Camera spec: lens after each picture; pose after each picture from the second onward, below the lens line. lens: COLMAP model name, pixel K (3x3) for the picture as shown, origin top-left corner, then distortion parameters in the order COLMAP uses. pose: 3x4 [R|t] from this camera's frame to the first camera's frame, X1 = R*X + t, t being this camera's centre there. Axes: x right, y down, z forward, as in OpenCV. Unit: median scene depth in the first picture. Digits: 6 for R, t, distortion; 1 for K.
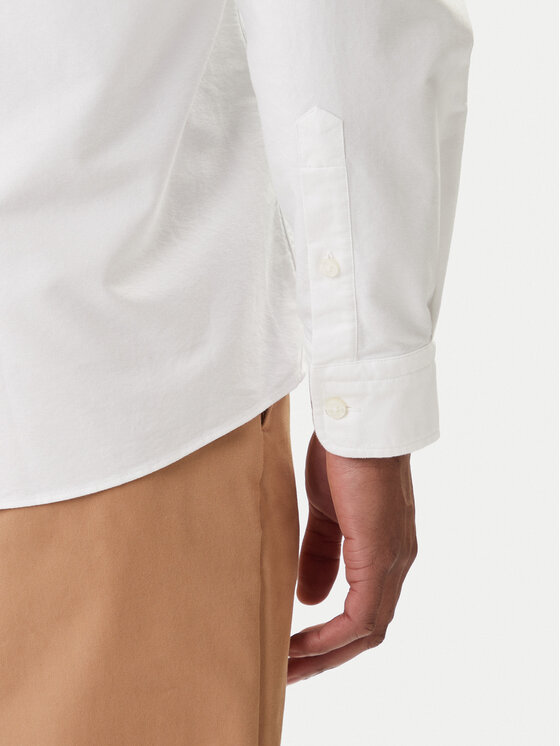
lens RADIAL K [[2293.3, 0, 280.5], [0, 2293.3, 373.2], [0, 0, 1]] dist [0.025488, 0.000000]
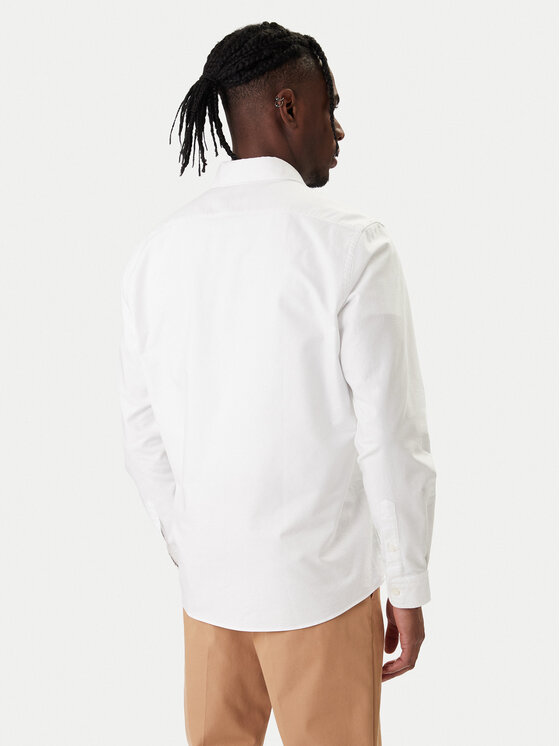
lens RADIAL K [[1154.6, 0, 279.0], [0, 1154.6, 372.3], [0, 0, 1]] dist [-0.002463, 0.000000]
pose [[0.996704, -0.029631, -0.075513, -0.005367], [0.024910, 0.997720, -0.062716, -0.183672], [0.077199, 0.060629, 0.995171, -0.541913]]
